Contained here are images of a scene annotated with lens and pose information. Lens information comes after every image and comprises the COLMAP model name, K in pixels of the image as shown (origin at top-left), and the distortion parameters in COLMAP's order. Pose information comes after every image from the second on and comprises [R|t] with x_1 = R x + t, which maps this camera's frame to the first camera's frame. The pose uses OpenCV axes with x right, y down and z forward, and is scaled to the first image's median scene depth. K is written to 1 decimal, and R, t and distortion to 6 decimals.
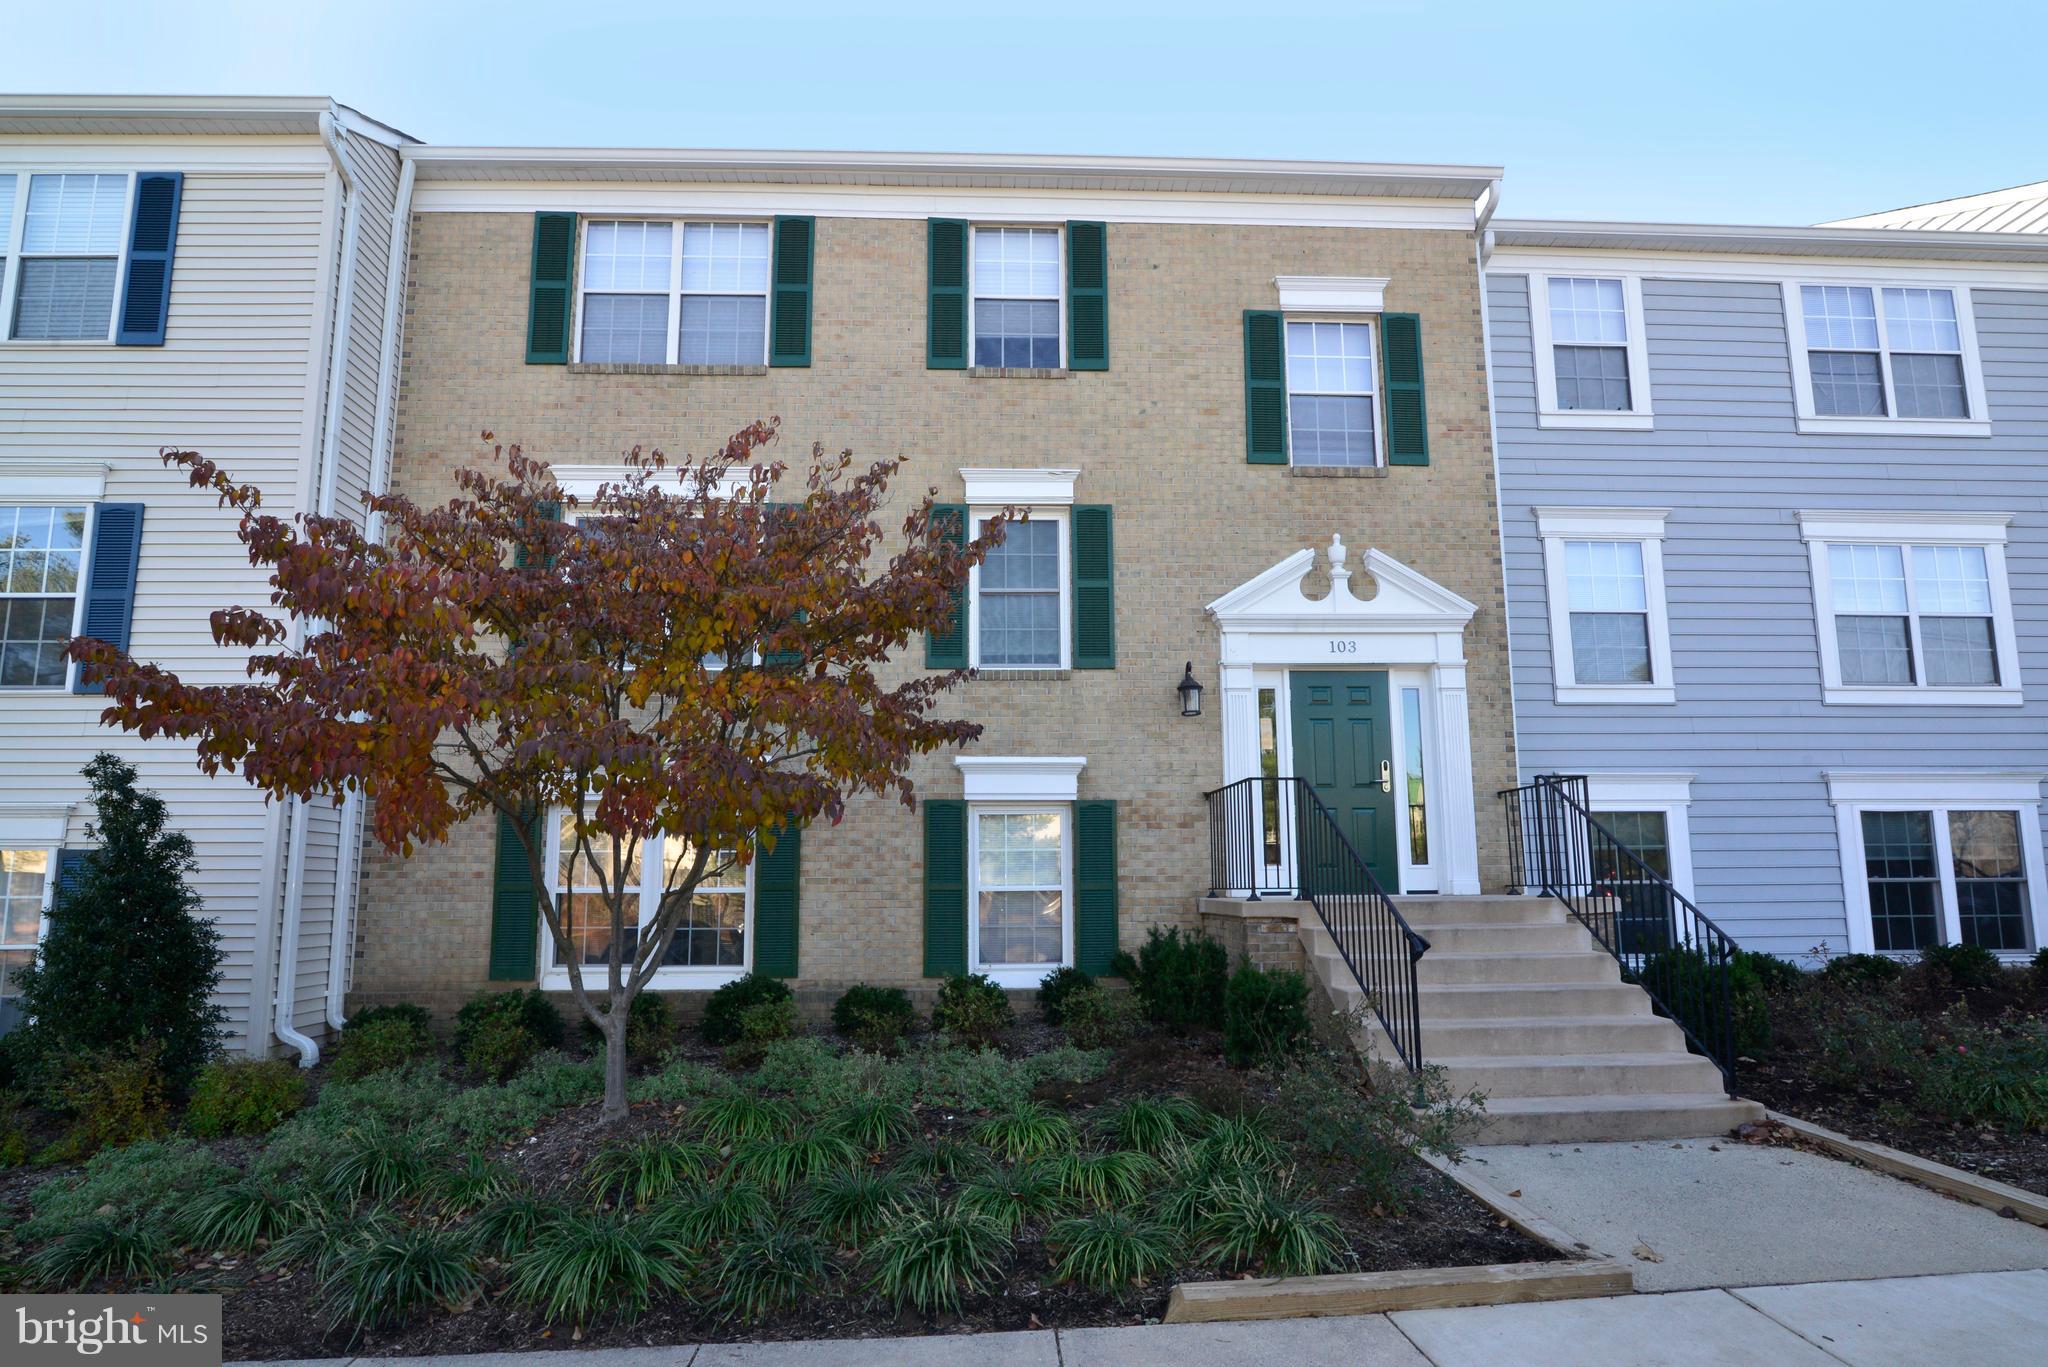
lens RADIAL K [[1027.0, 0, 1024.5], [0, 1027.0, 696.8], [0, 0, 1]] dist [-0.020653, 0.000767]
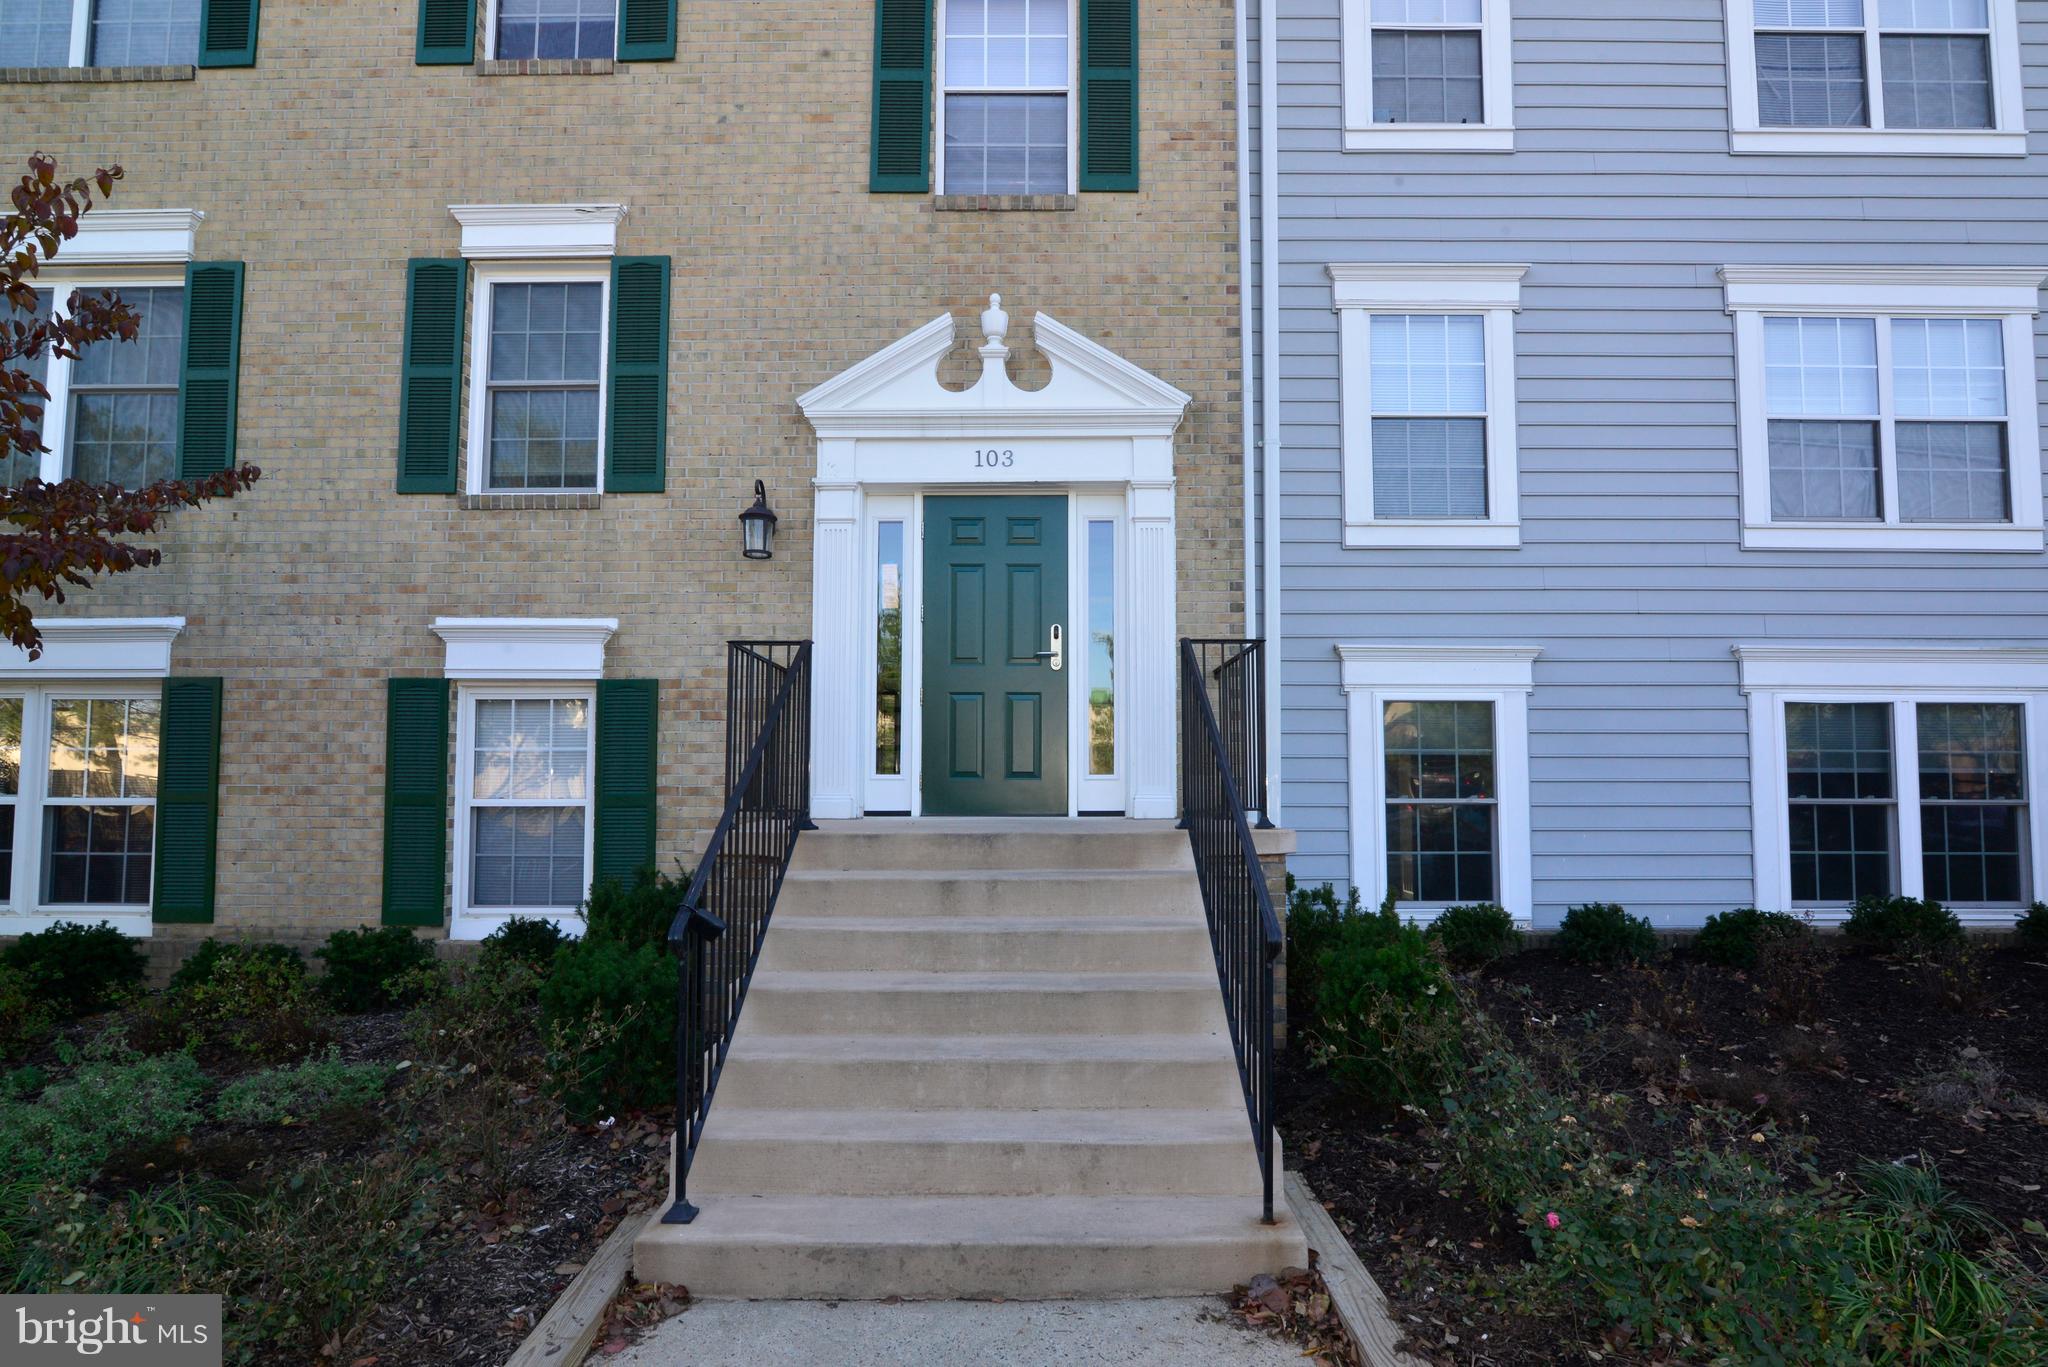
lens RADIAL K [[1070.3, 0, 1025.3], [0, 1070.3, 671.0], [0, 0, 1]] dist [-0.018553, 0.001307]
pose [[0.999198, 0.002203, -0.039971, 0.351256], [0.000819, 0.997150, 0.075443, 0.038051], [0.040023, -0.075416, 0.996349, 0.269453]]
